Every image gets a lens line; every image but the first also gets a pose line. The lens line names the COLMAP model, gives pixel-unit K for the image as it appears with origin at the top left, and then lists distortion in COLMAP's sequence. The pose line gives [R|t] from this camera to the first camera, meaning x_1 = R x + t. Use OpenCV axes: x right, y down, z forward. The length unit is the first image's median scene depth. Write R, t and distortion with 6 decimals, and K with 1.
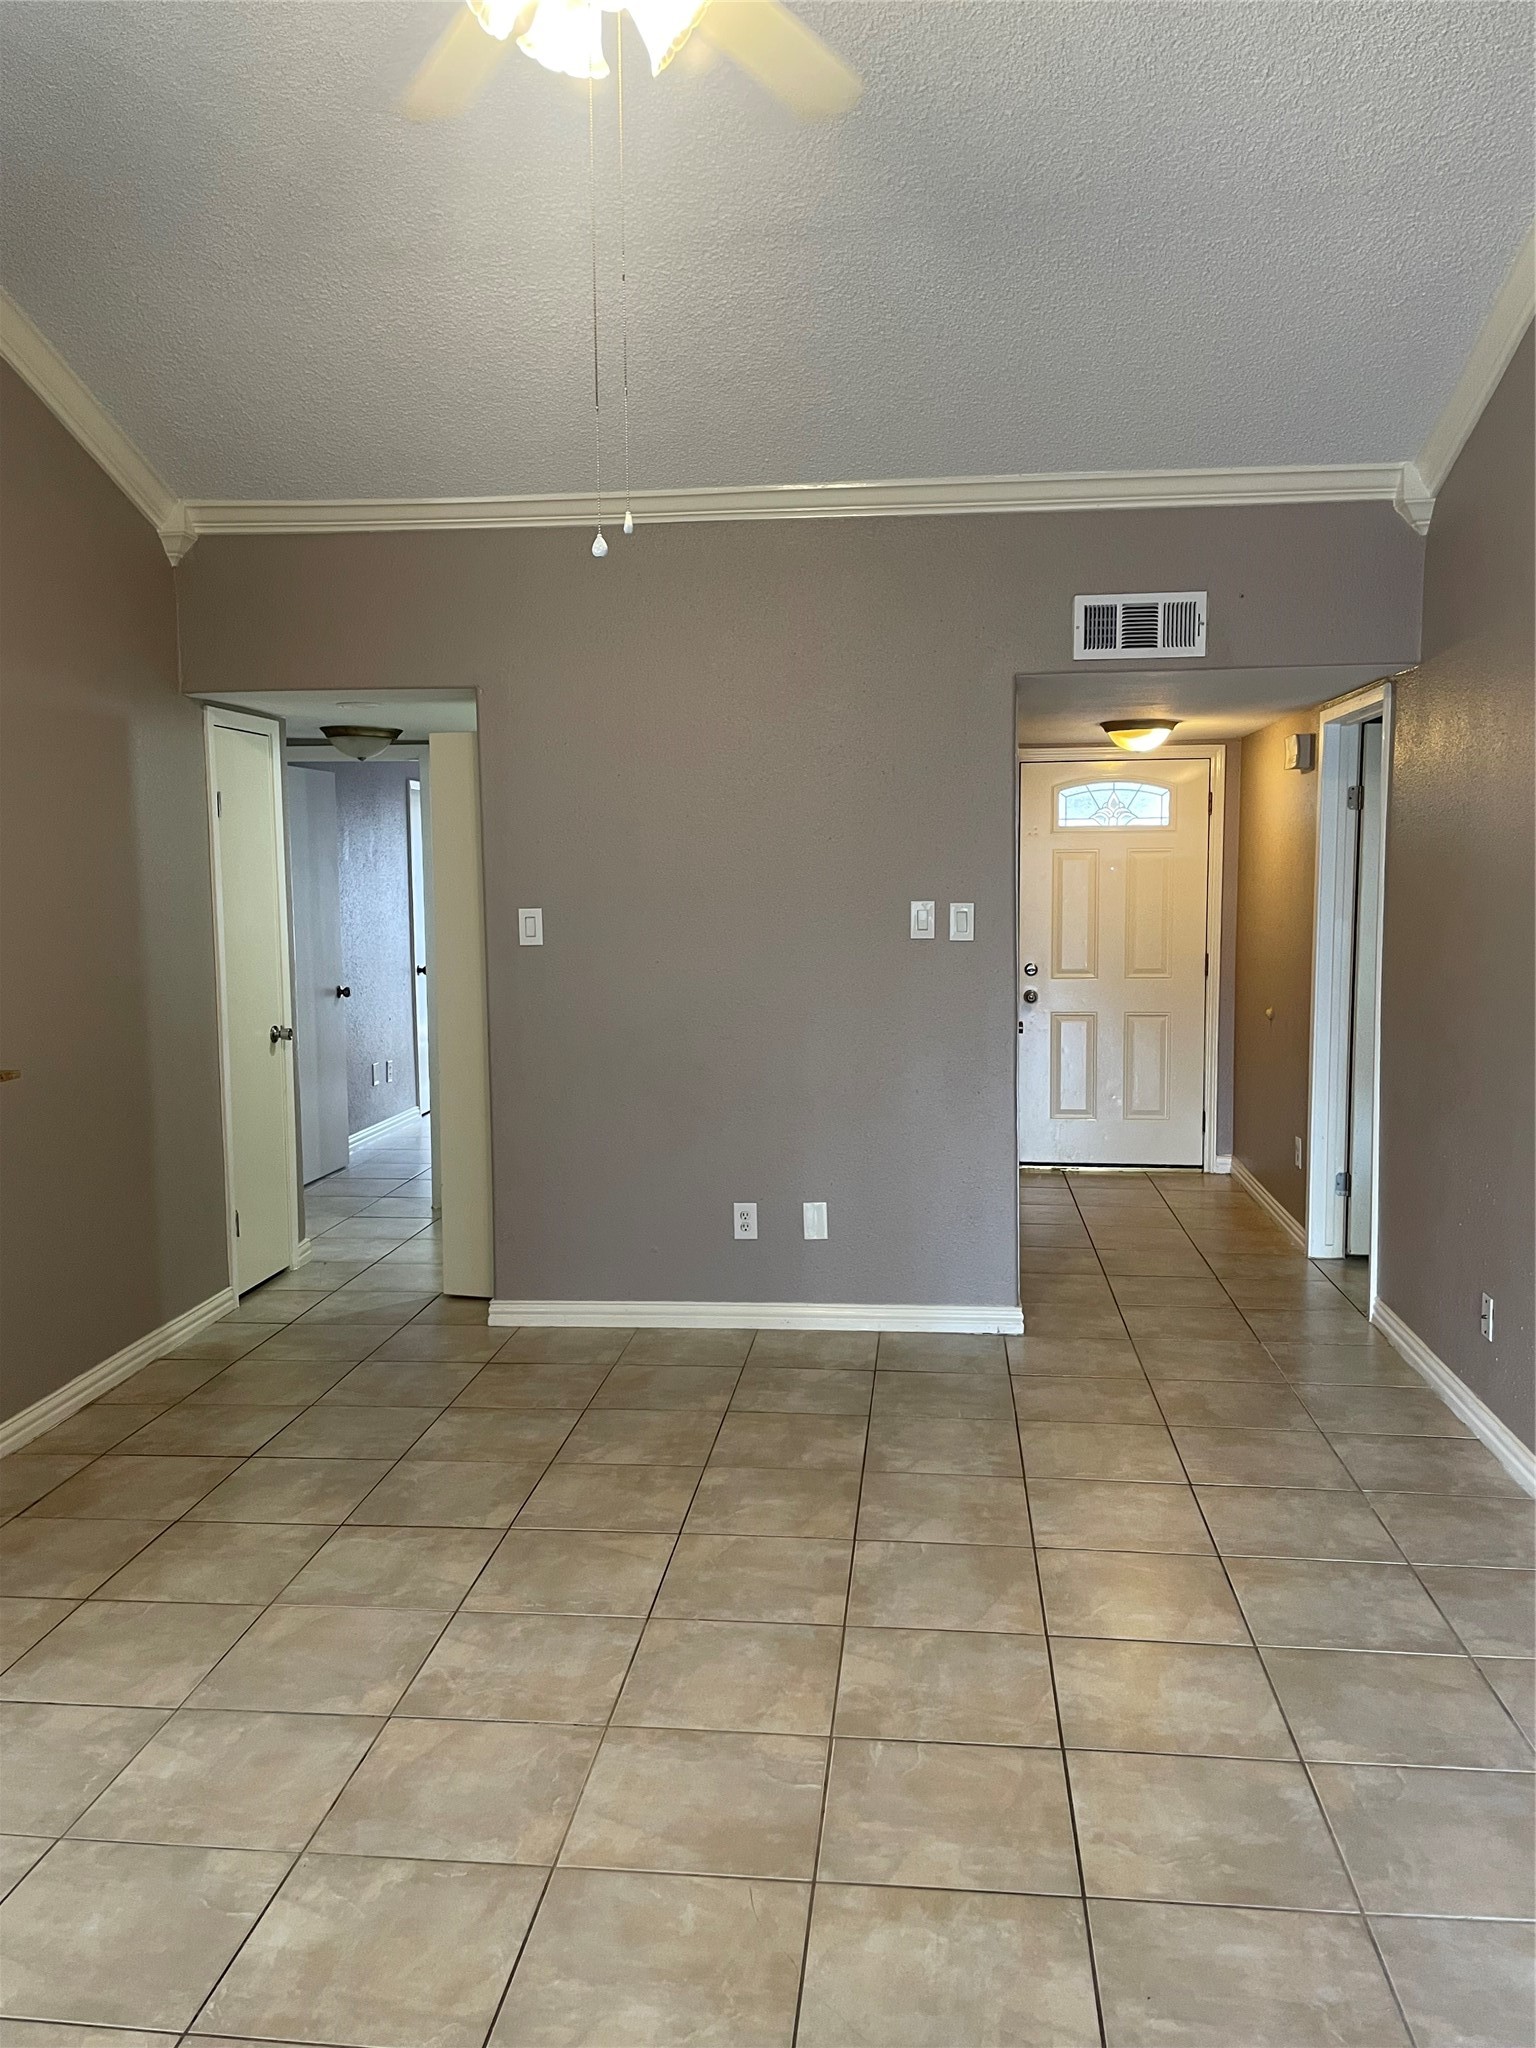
lens RADIAL K [[1559.6, 0, 768.0], [0, 1559.6, 1024.0], [0, 0, 1]] dist [0.101916, -0.166742]
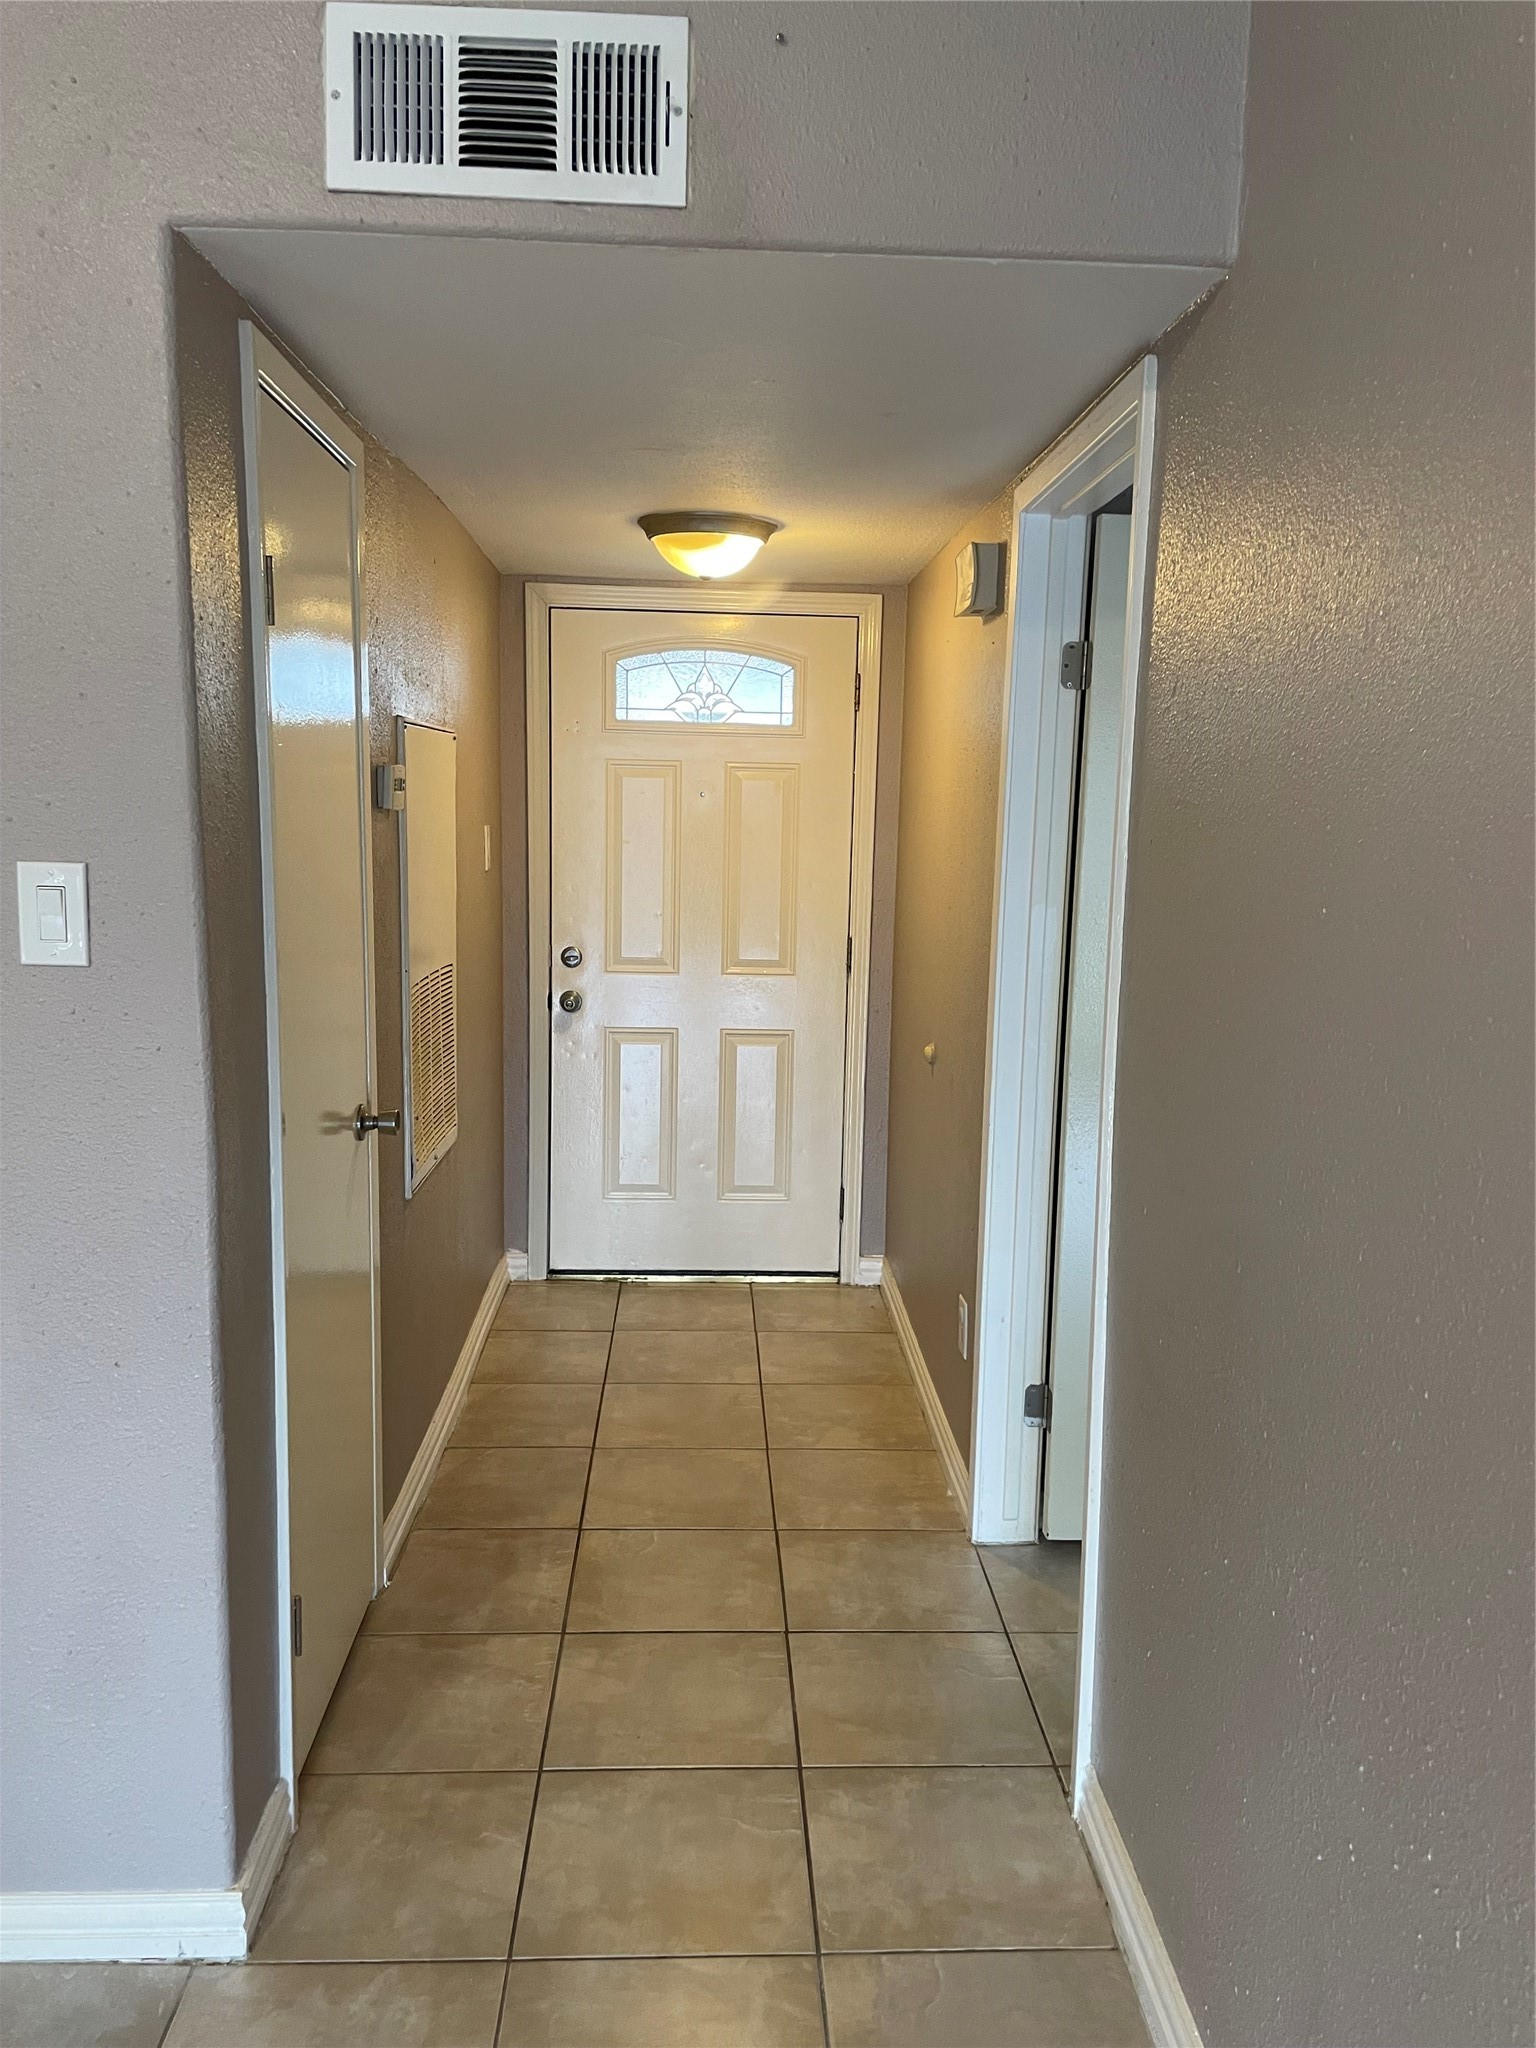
lens RADIAL K [[1559.6, 0, 768.0], [0, 1559.6, 1024.0], [0, 0, 1]] dist [0.101916, -0.166742]
pose [[0.987716, 0.007998, 0.156055, 0.190207], [-0.015350, 0.998825, 0.045964, -0.048254], [-0.155504, -0.047795, 0.986678, 0.495005]]
